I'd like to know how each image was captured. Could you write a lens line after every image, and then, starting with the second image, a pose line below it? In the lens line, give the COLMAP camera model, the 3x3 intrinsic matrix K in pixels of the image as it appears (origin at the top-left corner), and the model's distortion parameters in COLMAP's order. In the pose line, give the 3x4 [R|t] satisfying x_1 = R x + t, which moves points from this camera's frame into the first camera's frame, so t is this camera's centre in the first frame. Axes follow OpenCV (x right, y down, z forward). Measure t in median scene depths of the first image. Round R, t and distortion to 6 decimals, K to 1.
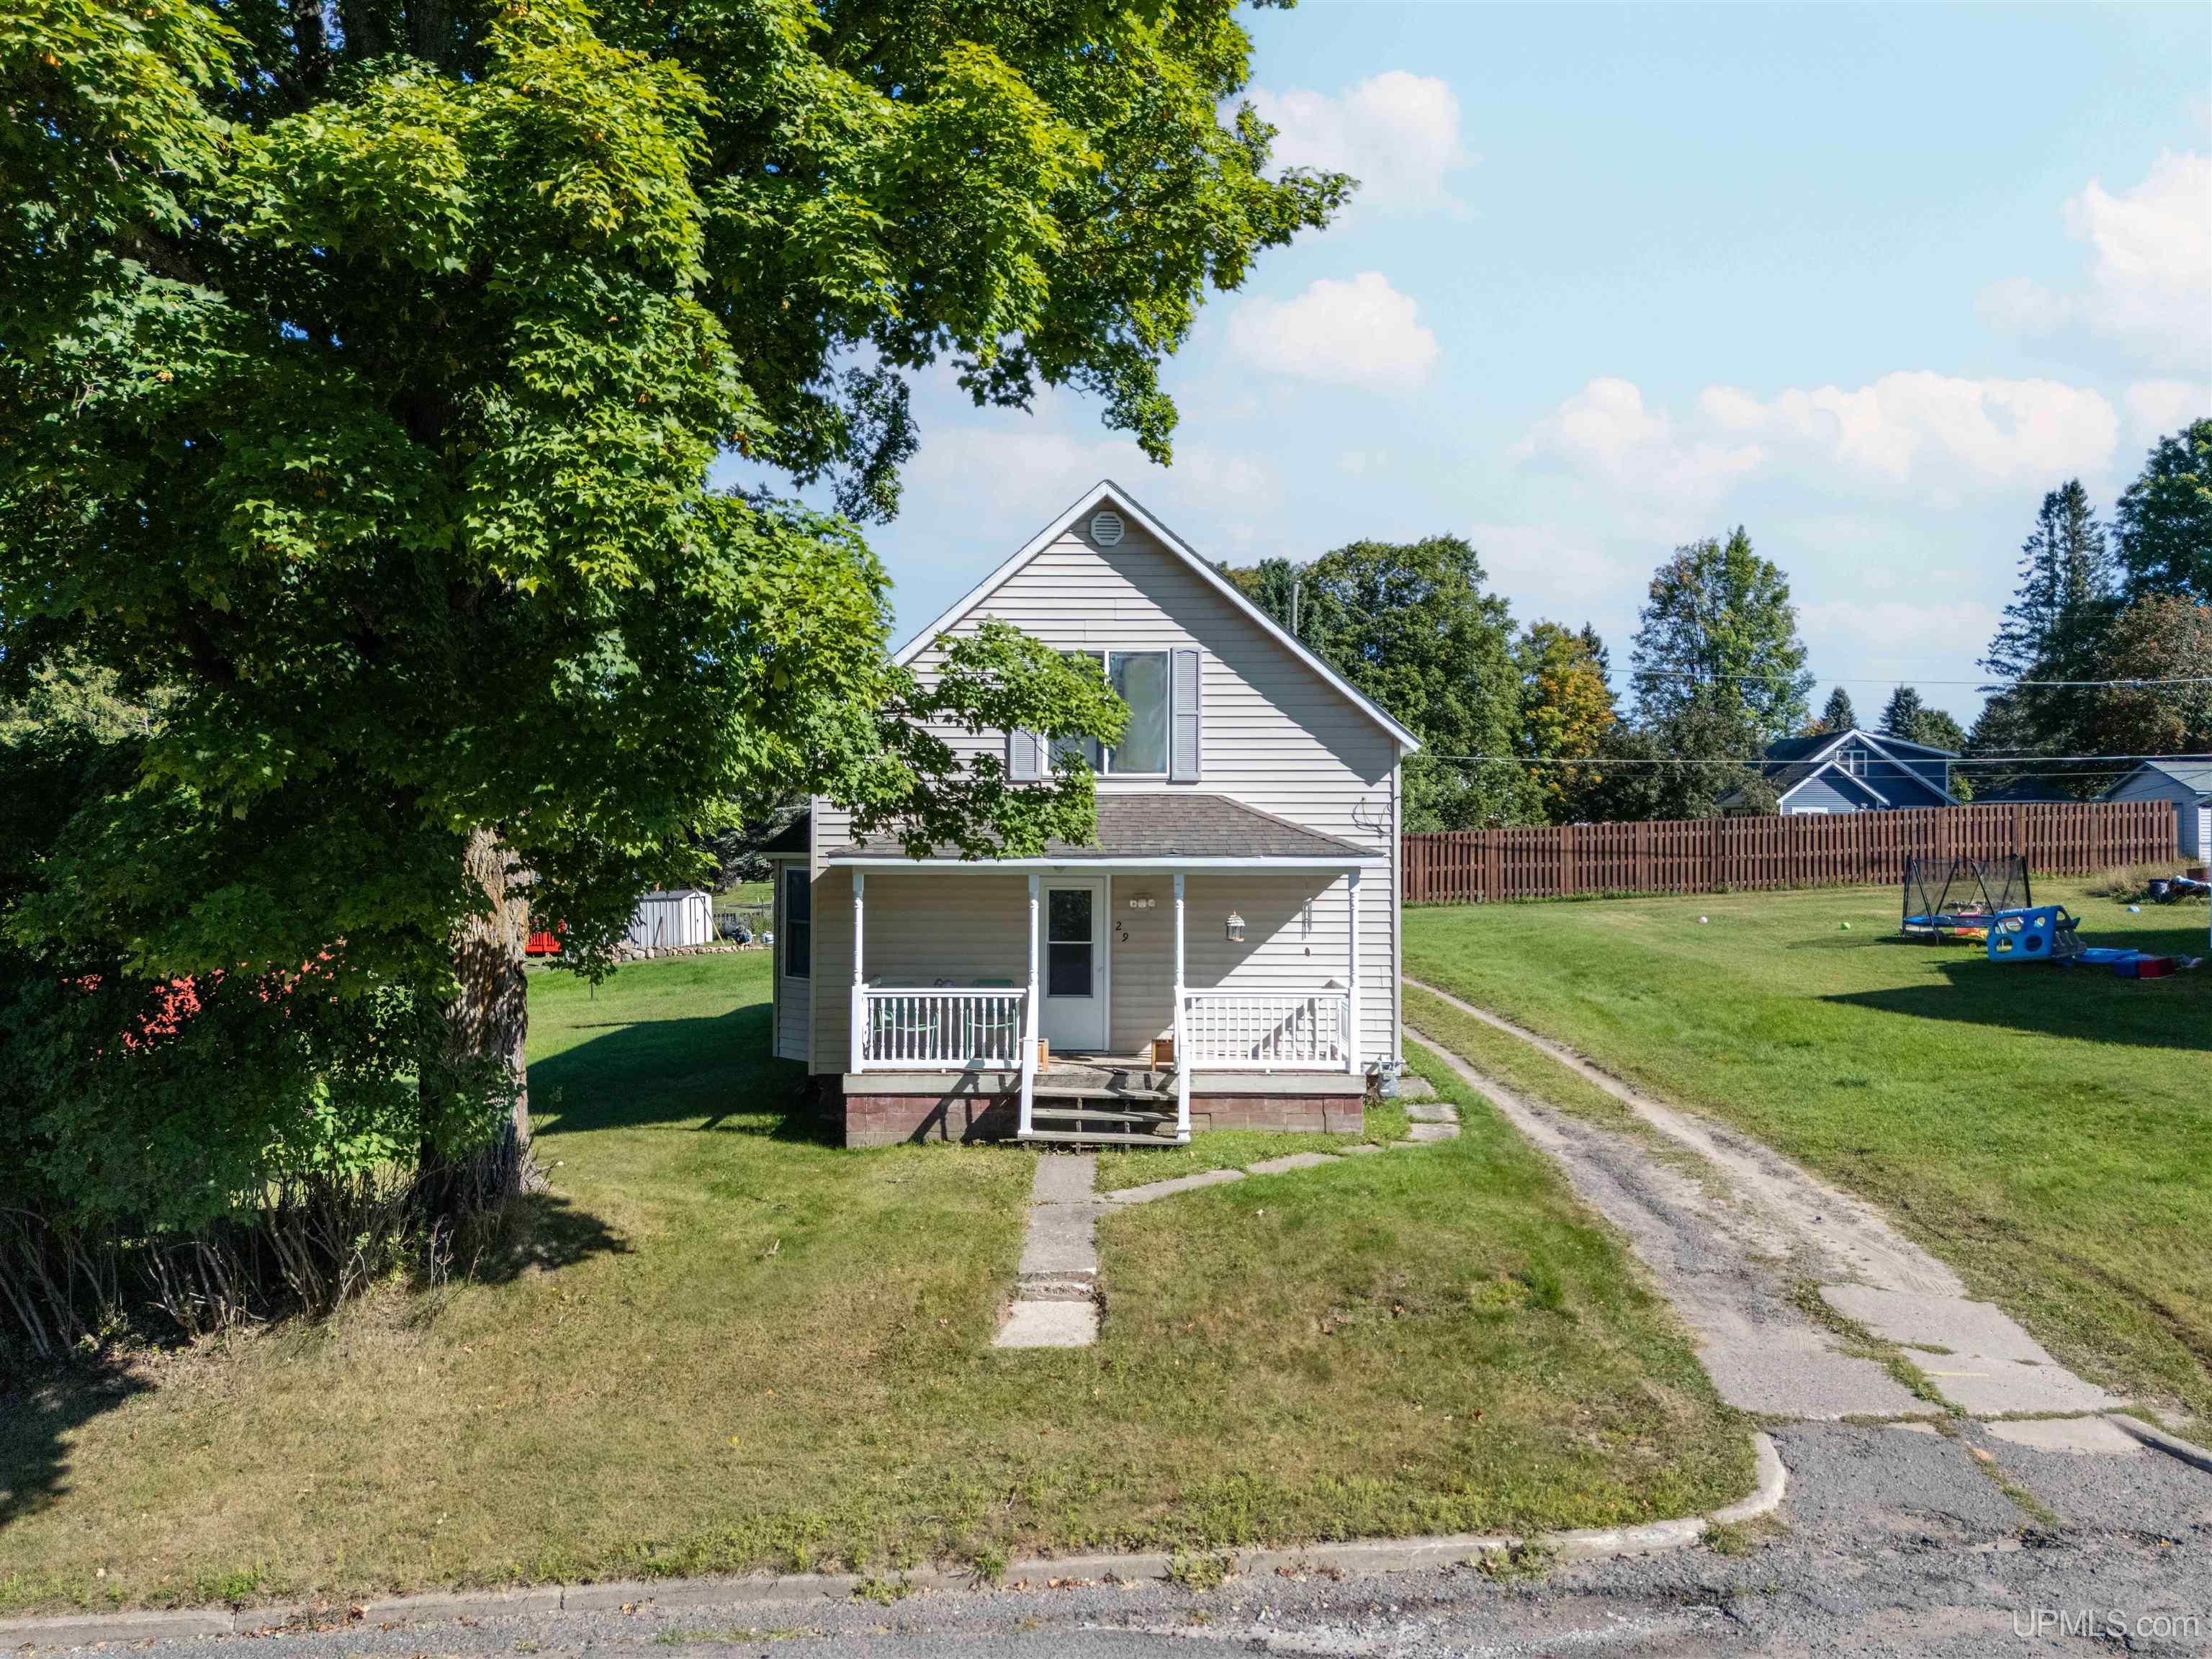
lens RADIAL K [[1447.4, 0, 1000.2], [0, 1447.4, 828.7], [0, 0, 1]] dist [0.057541, -0.040761]
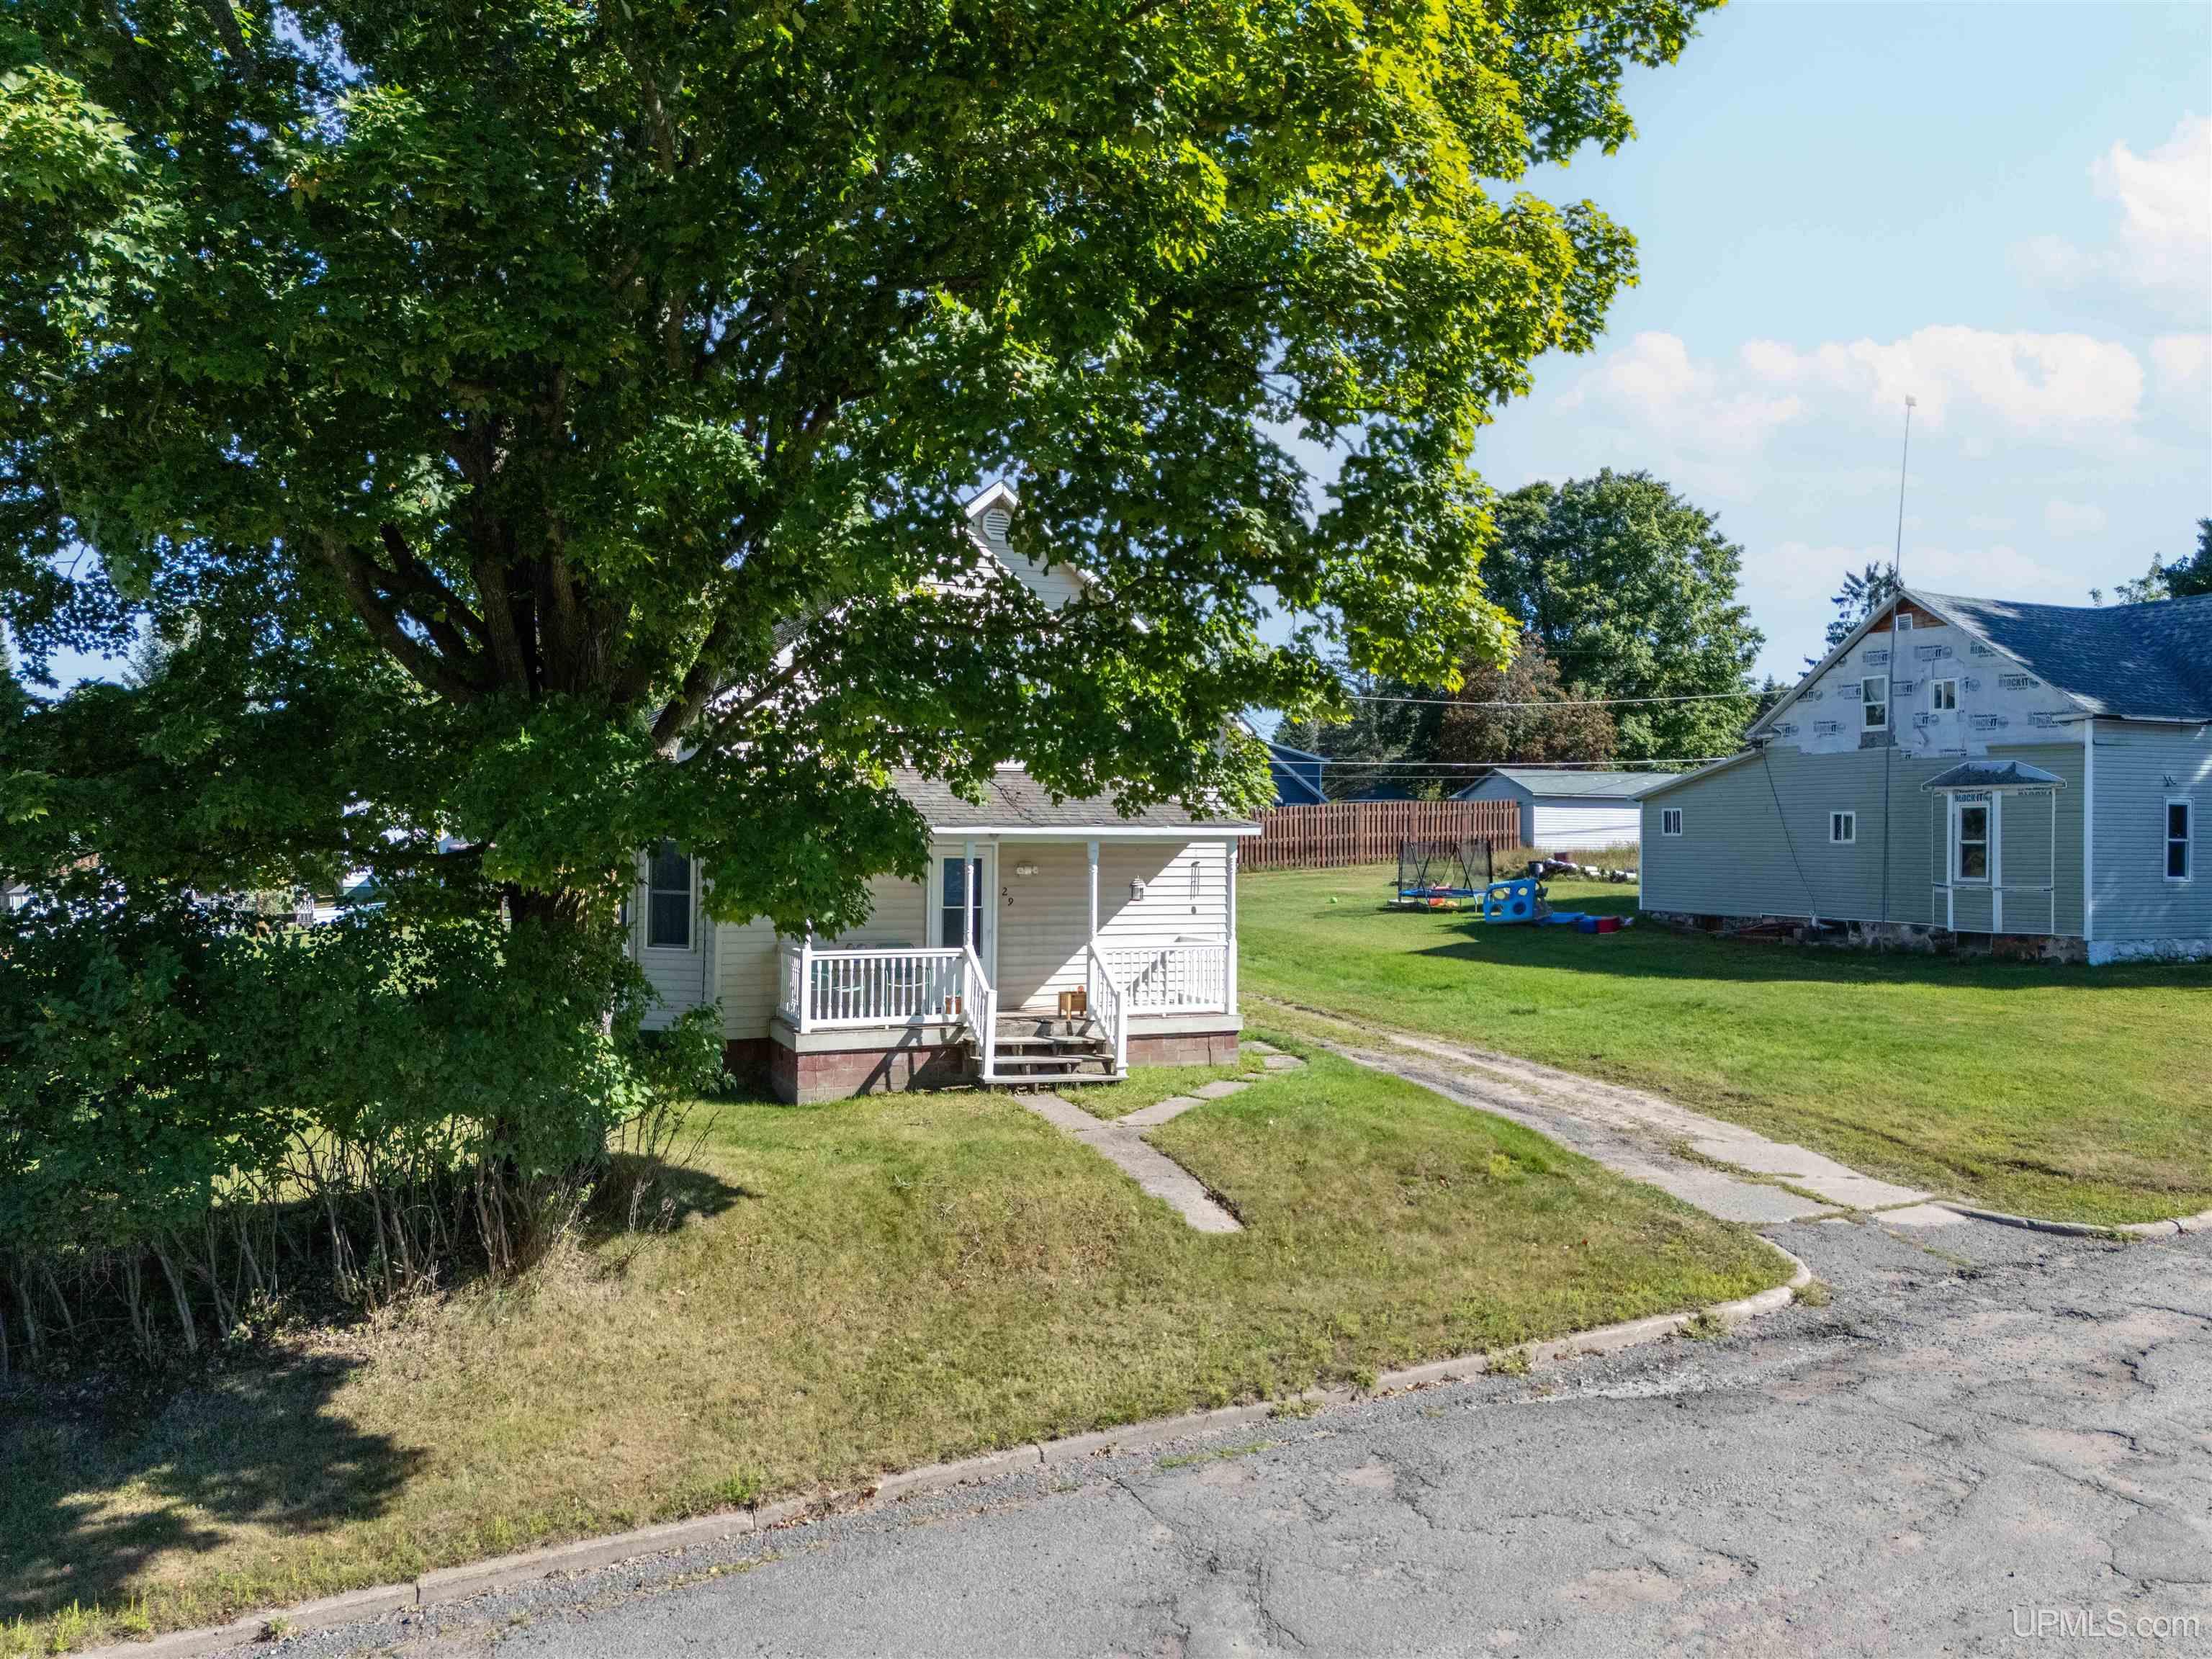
lens RADIAL K [[1447.4, 0, 1000.2], [0, 1447.4, 828.7], [0, 0, 1]] dist [0.057541, -0.040761]
pose [[0.936871, 0.006704, 0.349611, -0.349285], [-0.009390, 0.999938, 0.005989, 0.015404], [-0.349549, -0.008894, 0.936876, -0.022255]]
